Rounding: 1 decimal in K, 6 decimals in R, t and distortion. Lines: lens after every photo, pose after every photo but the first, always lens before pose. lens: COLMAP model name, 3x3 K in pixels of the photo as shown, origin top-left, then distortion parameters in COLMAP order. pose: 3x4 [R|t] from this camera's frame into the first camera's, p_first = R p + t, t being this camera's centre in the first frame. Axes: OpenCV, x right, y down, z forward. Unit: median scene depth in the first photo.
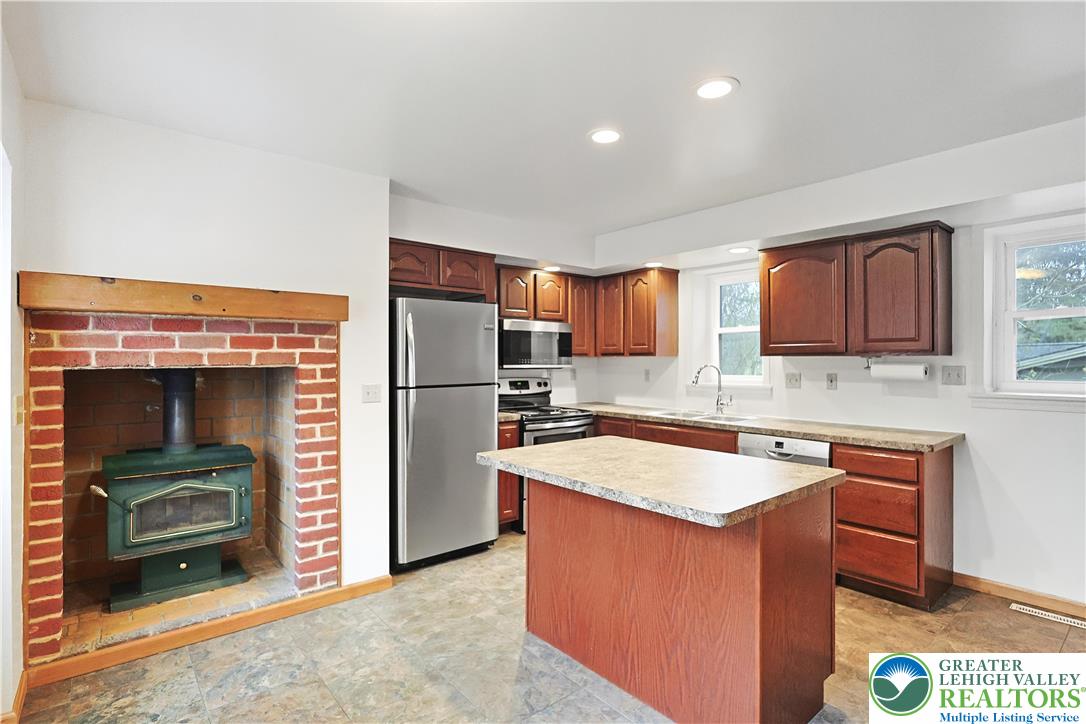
lens RADIAL K [[536.3, 0, 539.6], [0, 536.3, 358.0], [0, 0, 1]] dist [-0.001996, 0.000082]
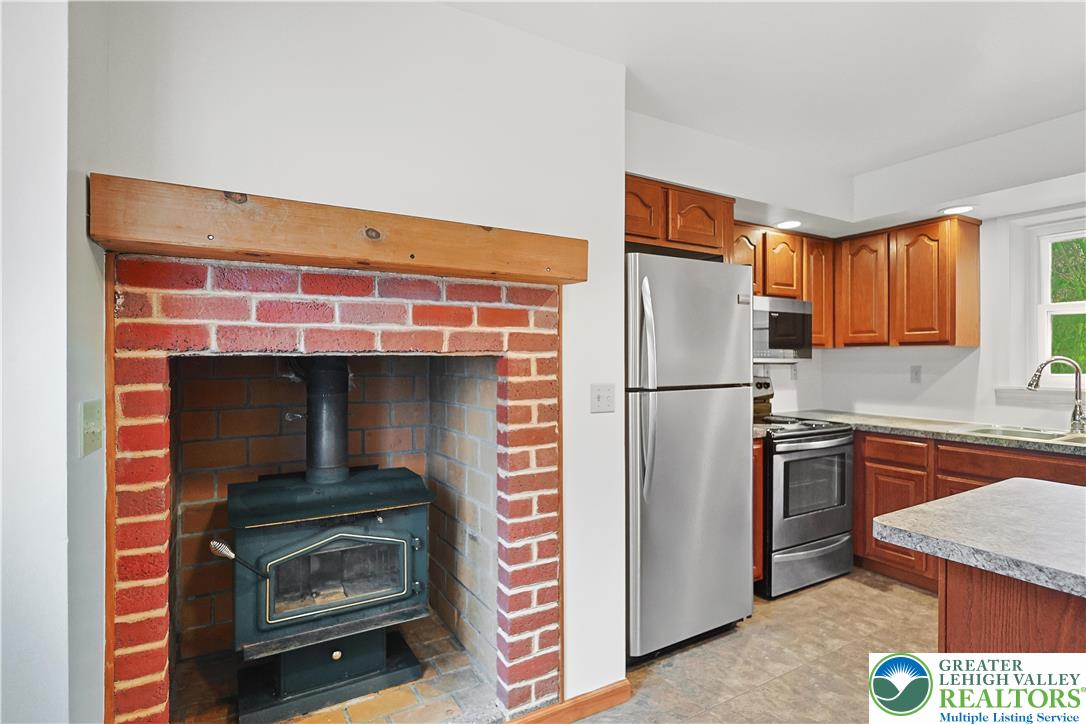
lens RADIAL K [[536.3, 0, 538.9], [0, 536.3, 359.1], [0, 0, 1]] dist [-0.001996, 0.000082]
pose [[0.987118, 0.001136, -0.159987, -0.304940], [-0.000594, 0.999994, 0.003437, 0.017739], [0.159990, -0.003298, 0.987113, 0.376349]]
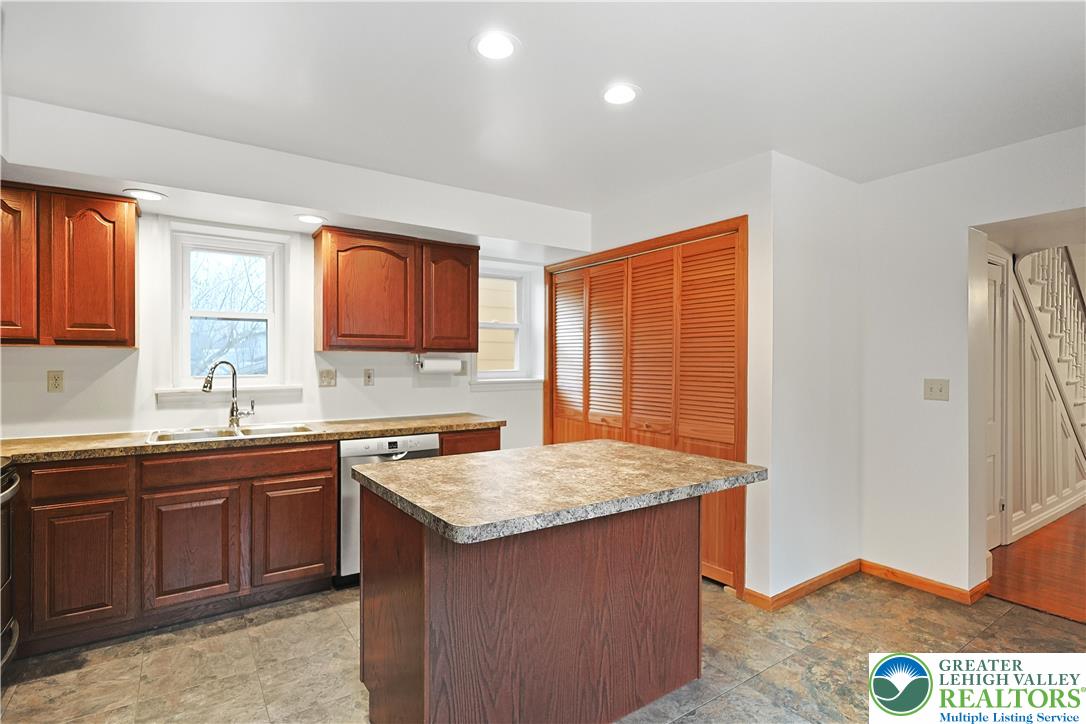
lens RADIAL K [[536.3, 0, 543.2], [0, 536.3, 361.6], [0, 0, 1]] dist [-0.001996, 0.000082]
pose [[0.088956, 0.000682, 0.996035, -0.532904], [-0.003594, 0.999993, -0.000364, 0.018160], [-0.996029, -0.003547, 0.088958, 0.755782]]
